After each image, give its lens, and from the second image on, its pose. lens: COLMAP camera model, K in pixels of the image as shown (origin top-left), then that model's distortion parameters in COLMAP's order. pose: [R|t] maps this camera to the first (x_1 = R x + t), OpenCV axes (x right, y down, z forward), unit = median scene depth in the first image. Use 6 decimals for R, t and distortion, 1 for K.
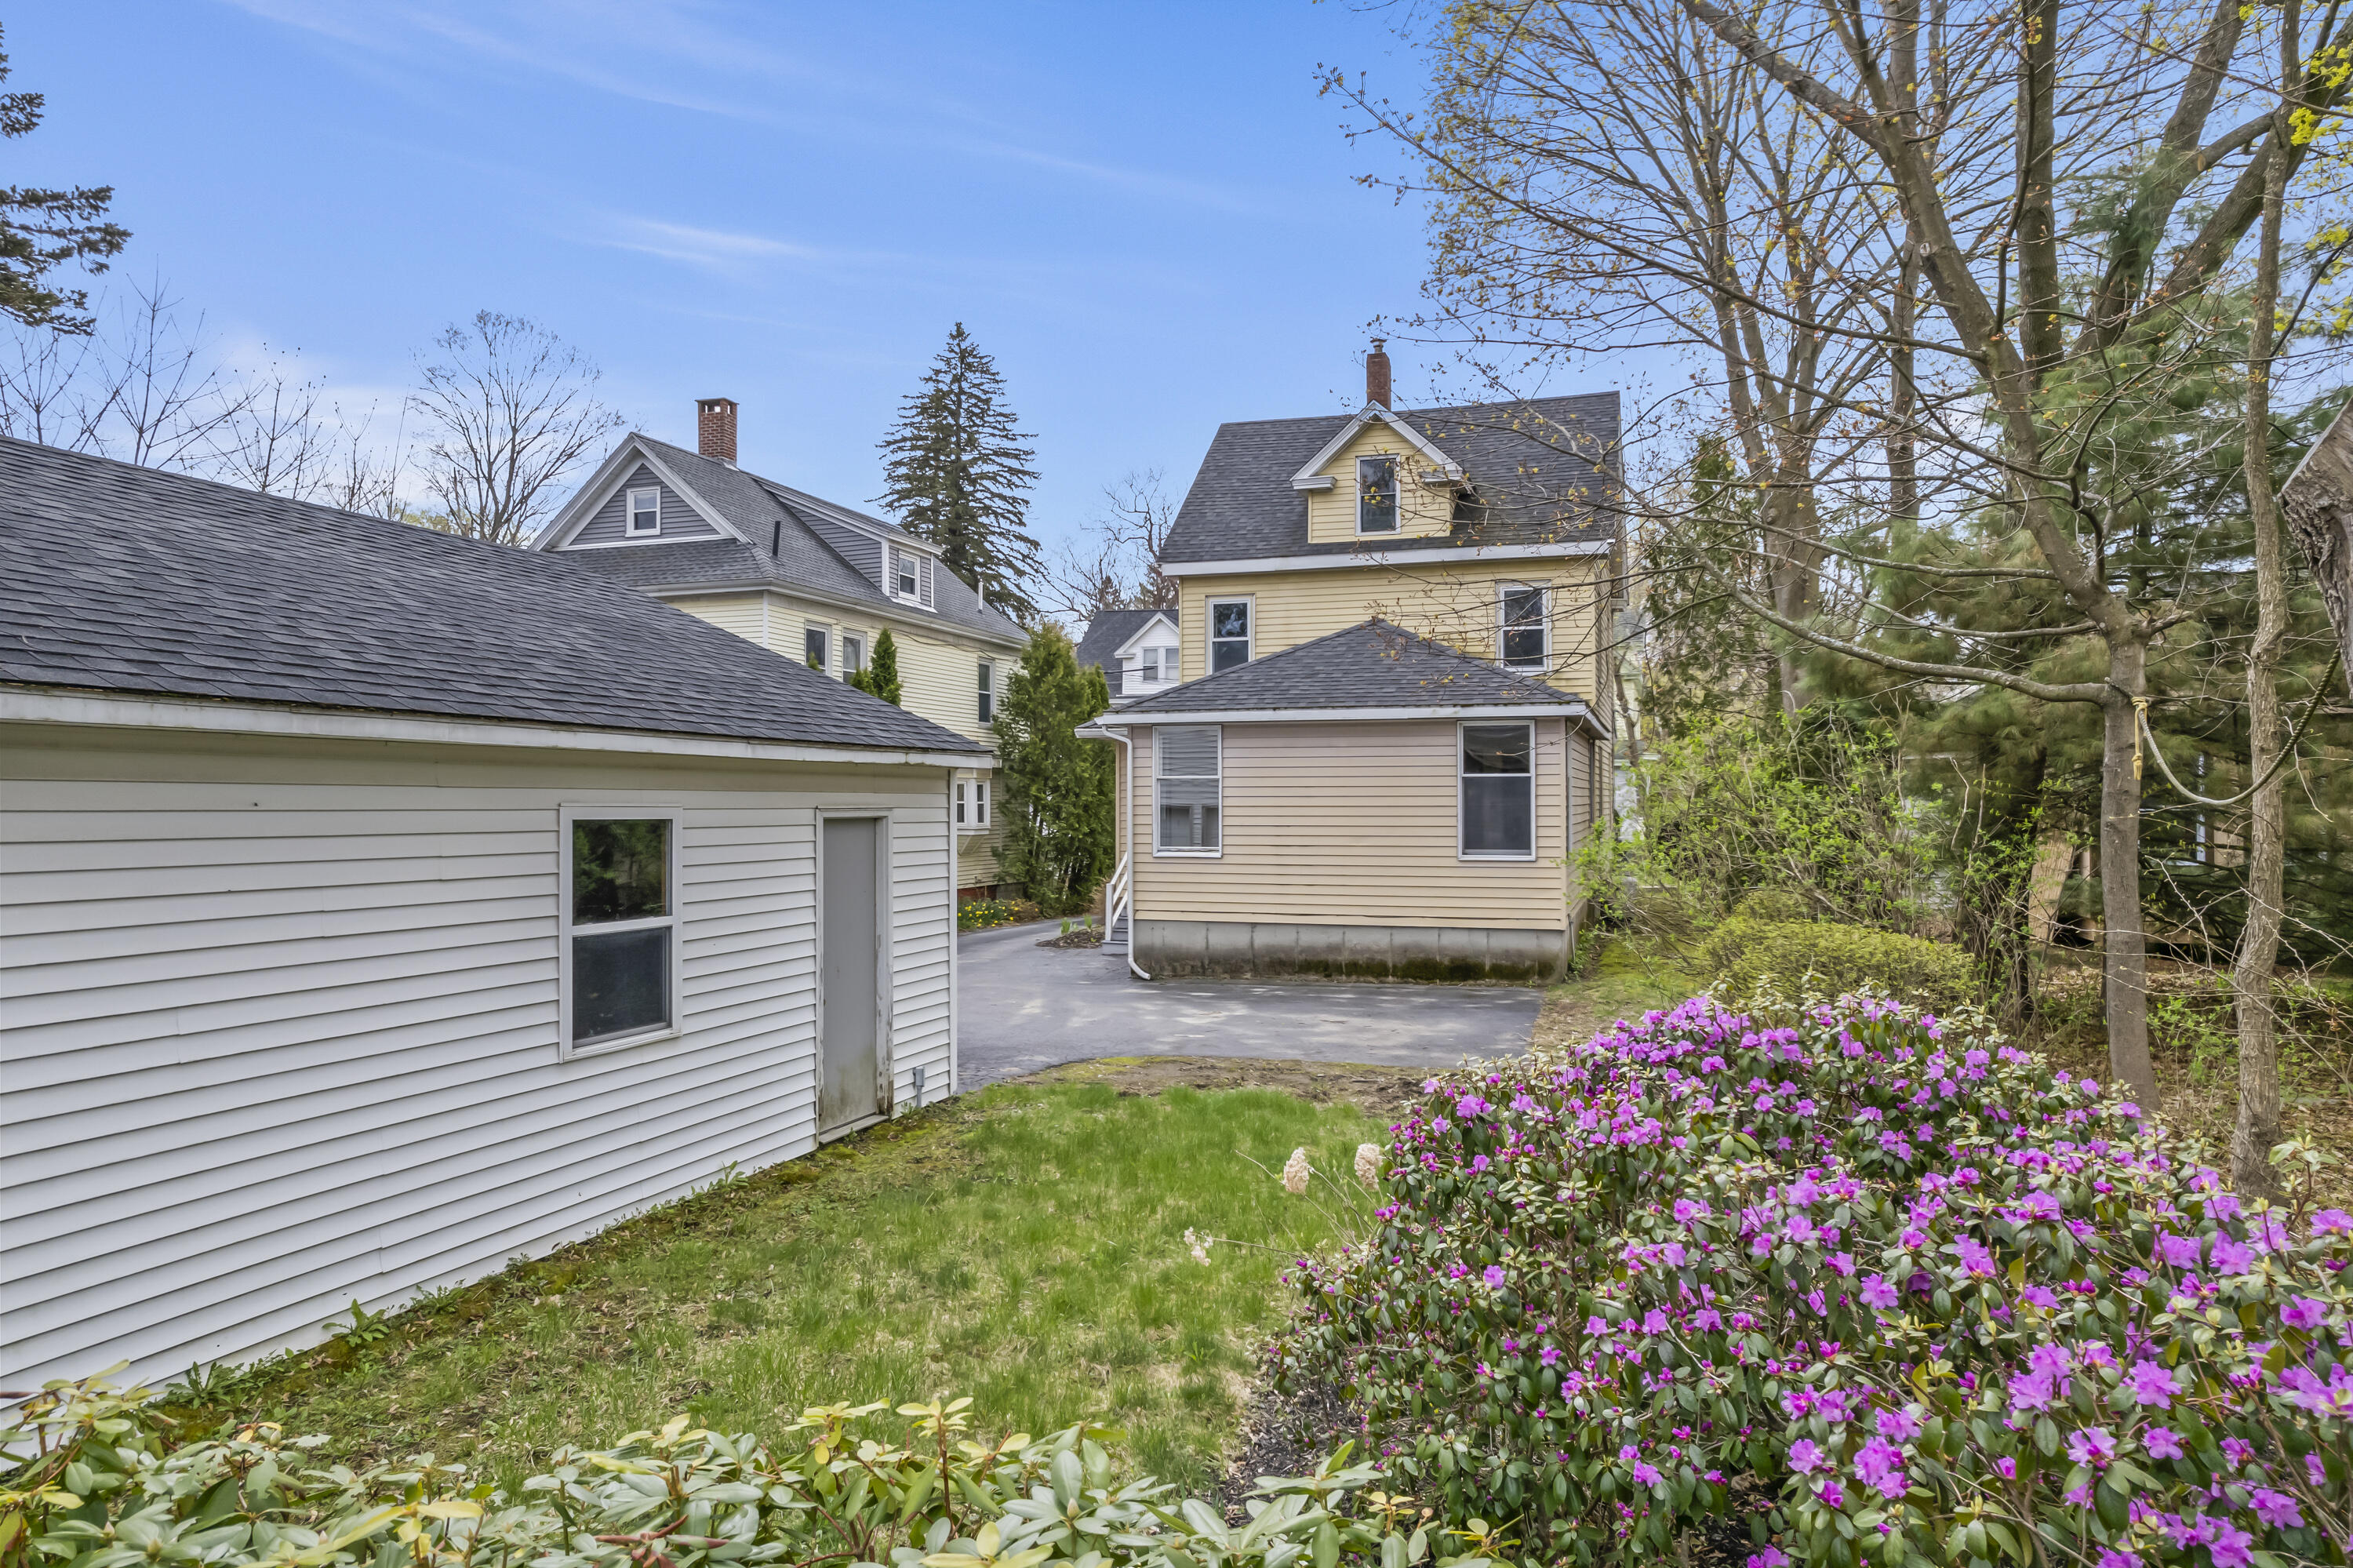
lens RADIAL K [[1519.8, 0, 1186.8], [0, 1519.8, 790.8], [0, 0, 1]] dist [-0.064900, 0.053191]
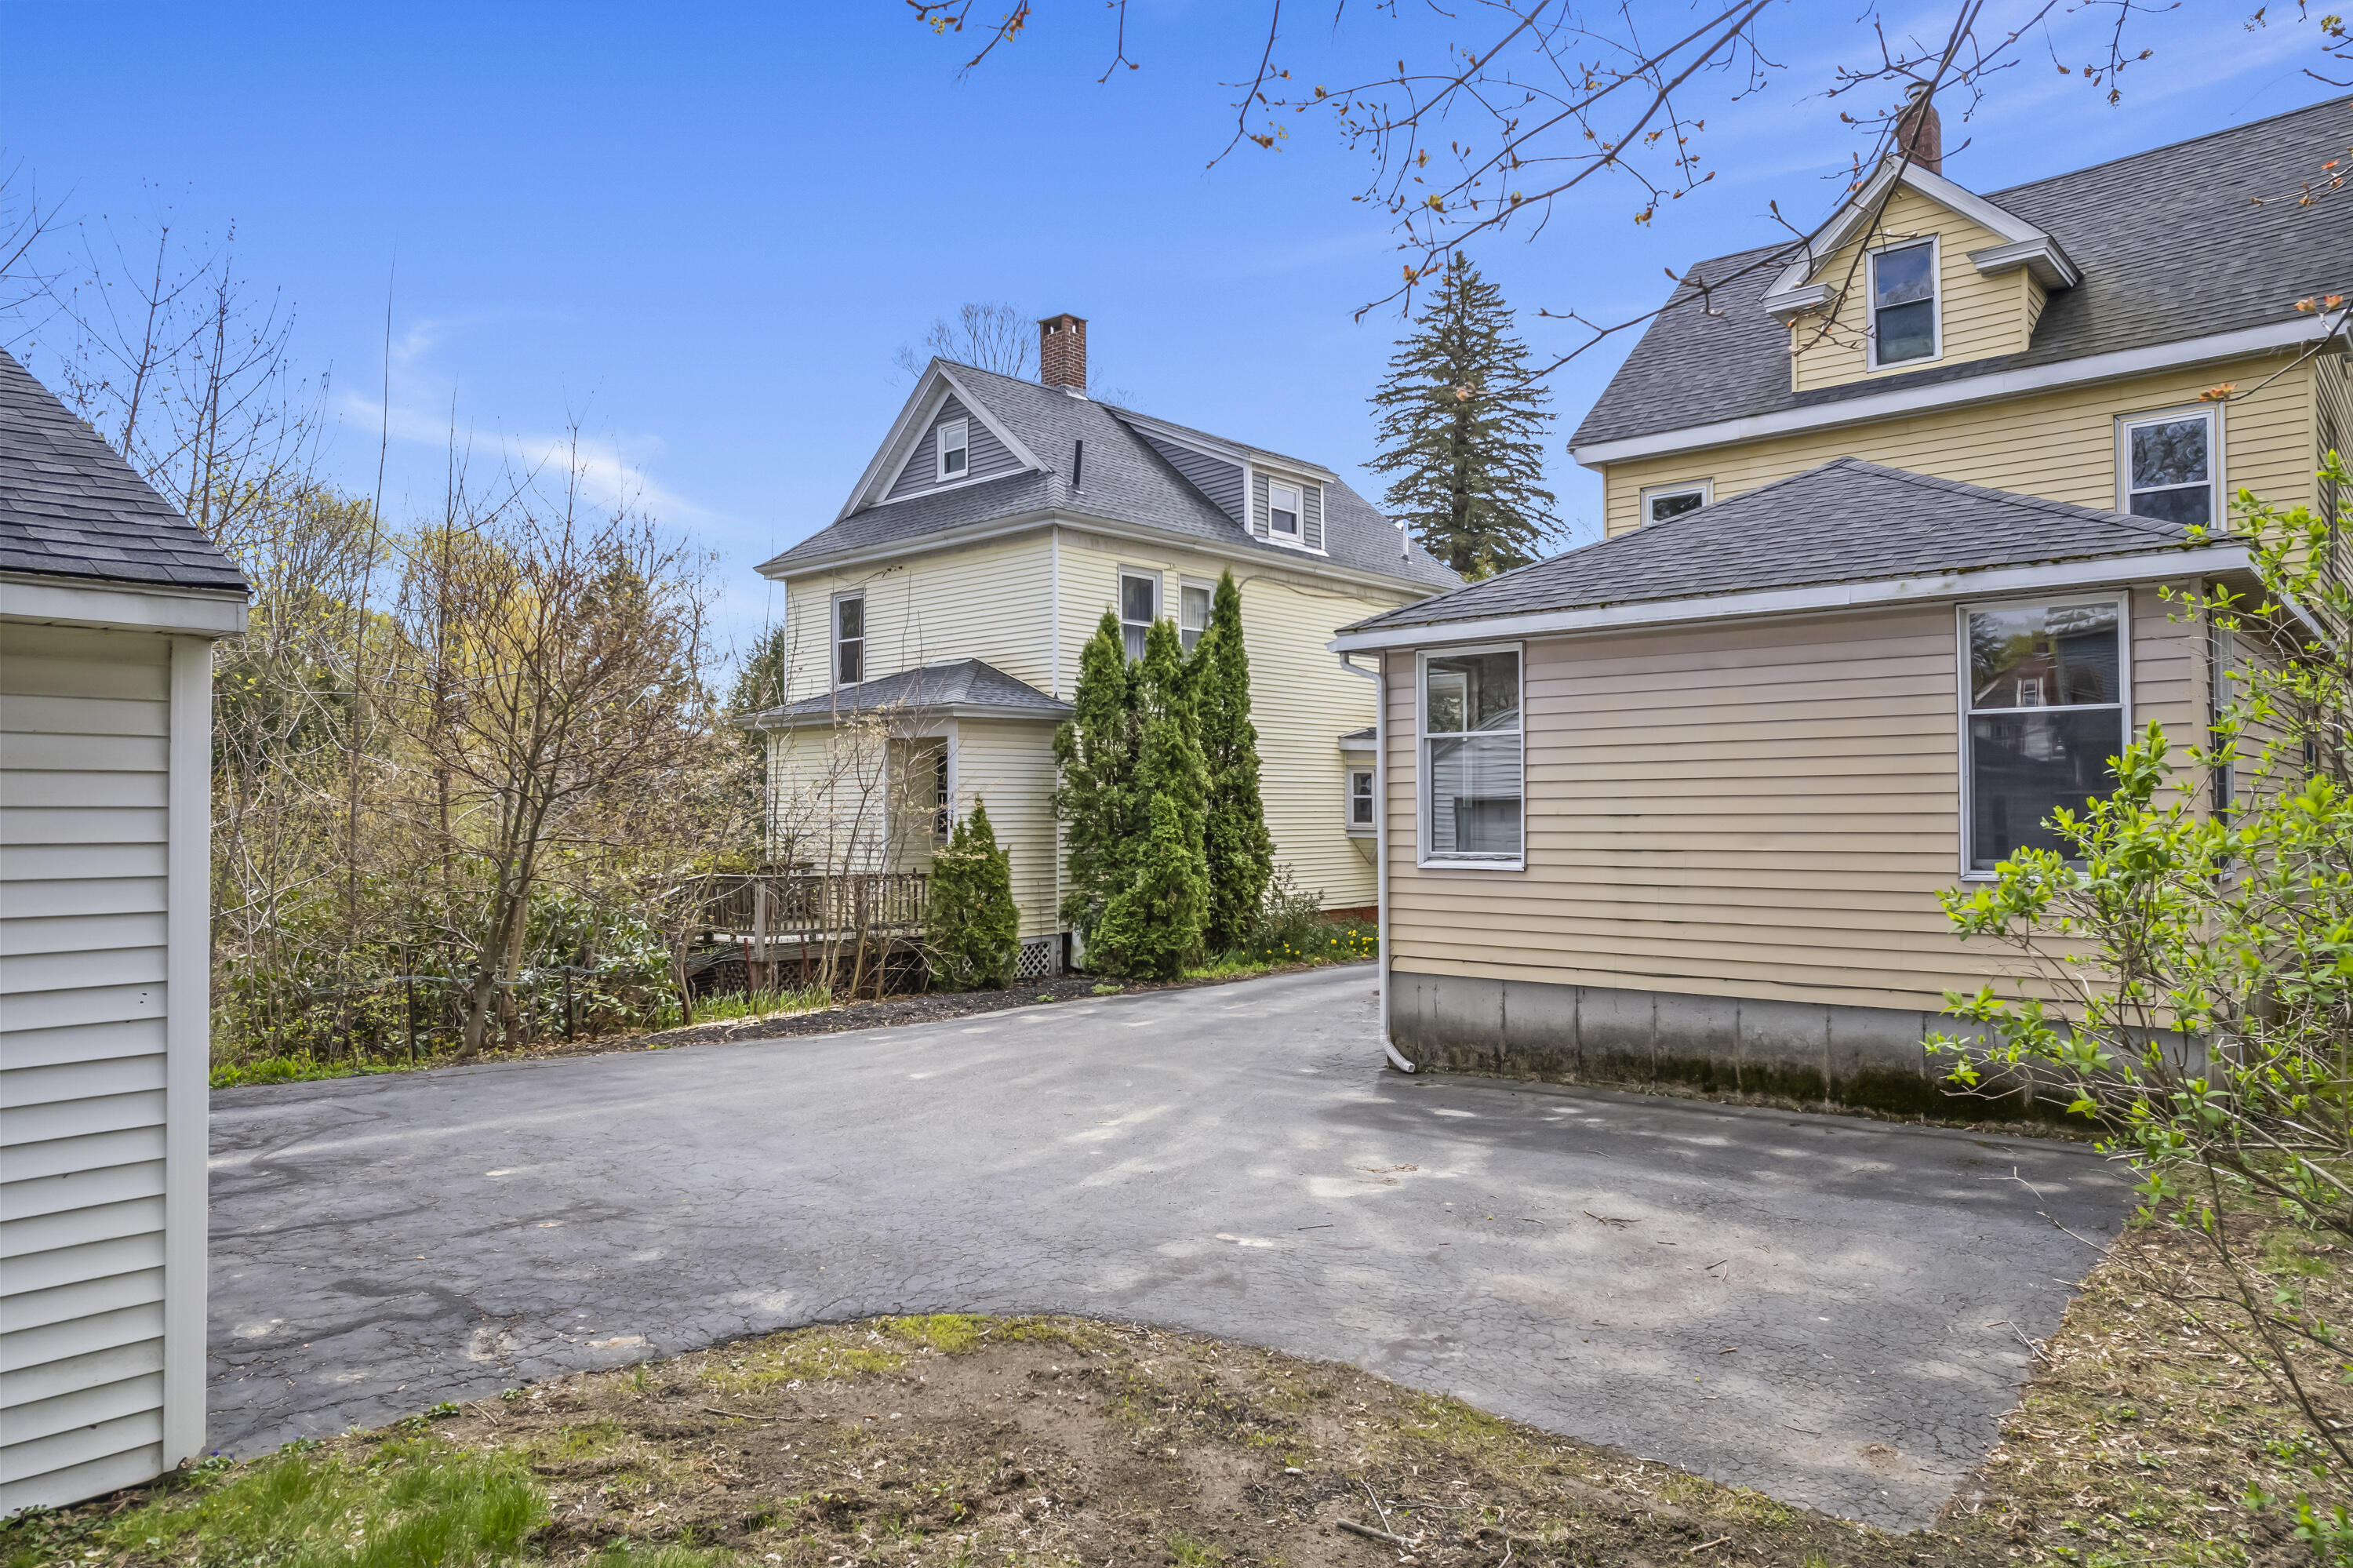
lens RADIAL K [[1519.8, 0, 1176.3], [0, 1519.8, 778.3], [0, 0, 1]] dist [-0.064900, 0.053191]
pose [[0.914803, -0.012678, -0.403700, 0.092168], [0.006821, 0.999850, -0.015942, 0.011614], [0.403842, 0.011830, 0.914752, 0.285755]]
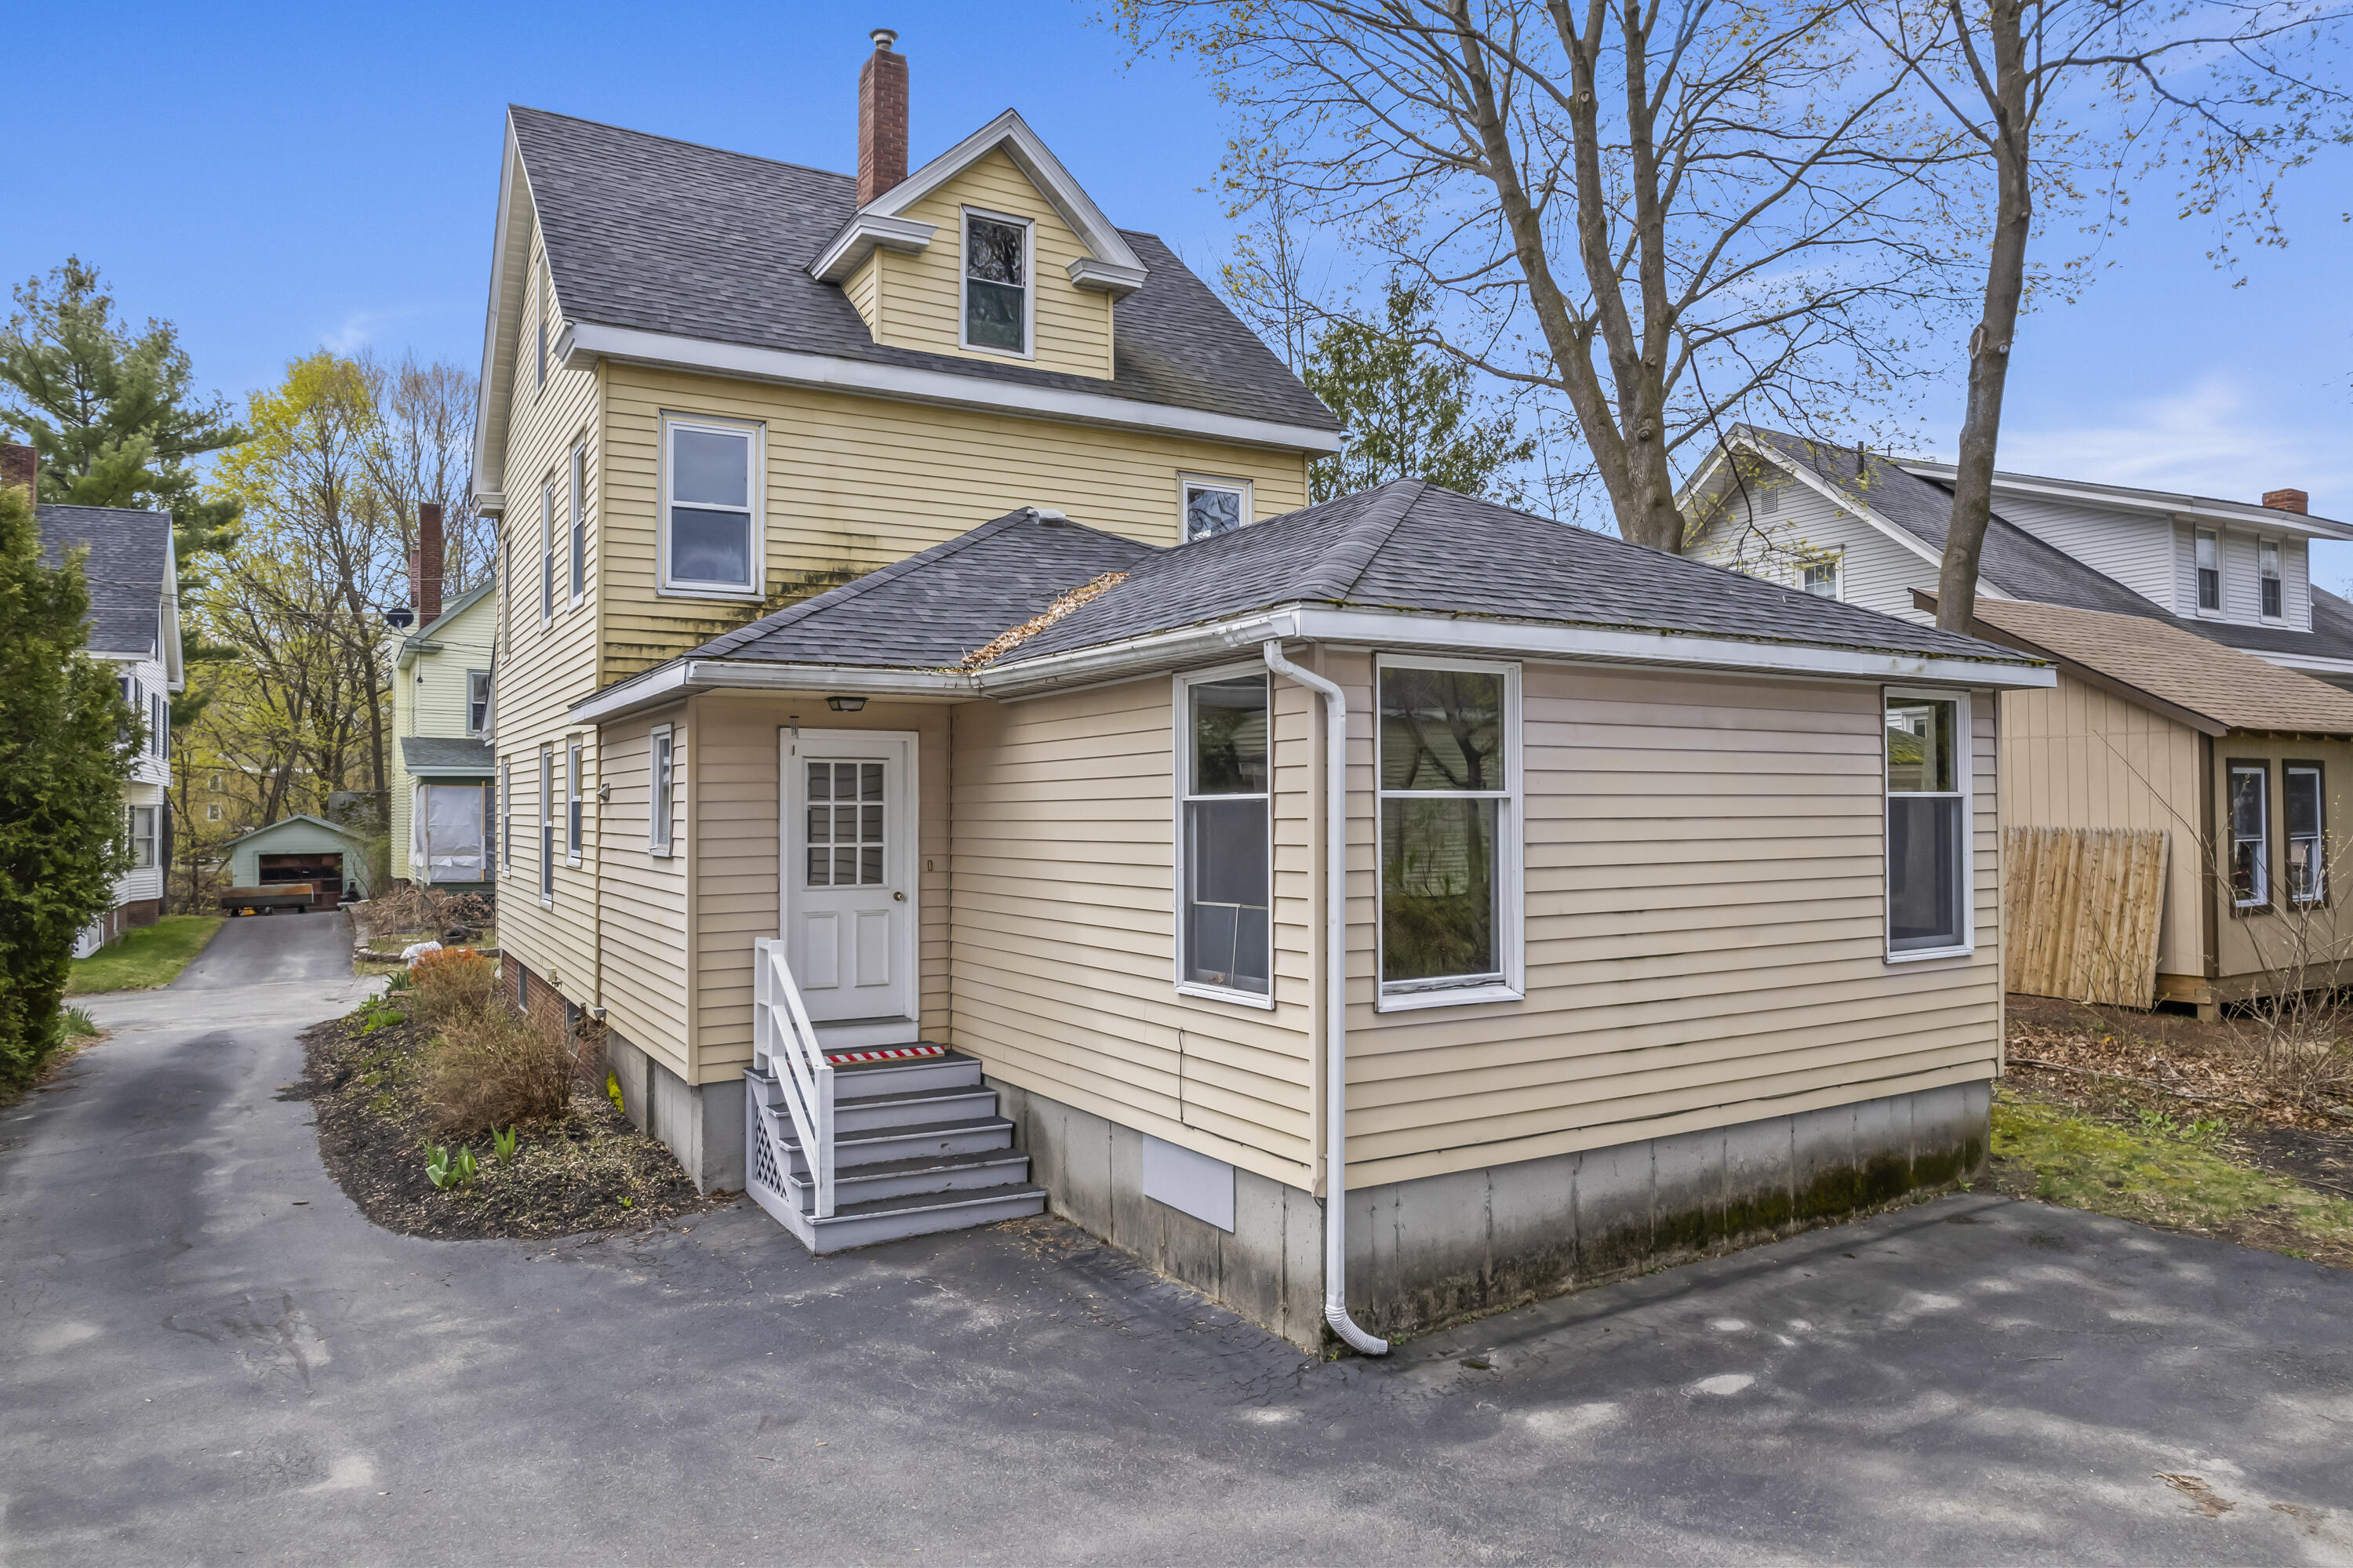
lens RADIAL K [[1519.8, 0, 1193.7], [0, 1519.8, 781.8], [0, 0, 1]] dist [-0.064900, 0.053191]
pose [[0.653202, 0.012830, 0.757075, -0.226524], [-0.000362, 0.999862, -0.016632, -0.003976], [-0.757183, 0.010590, 0.653117, 0.552108]]
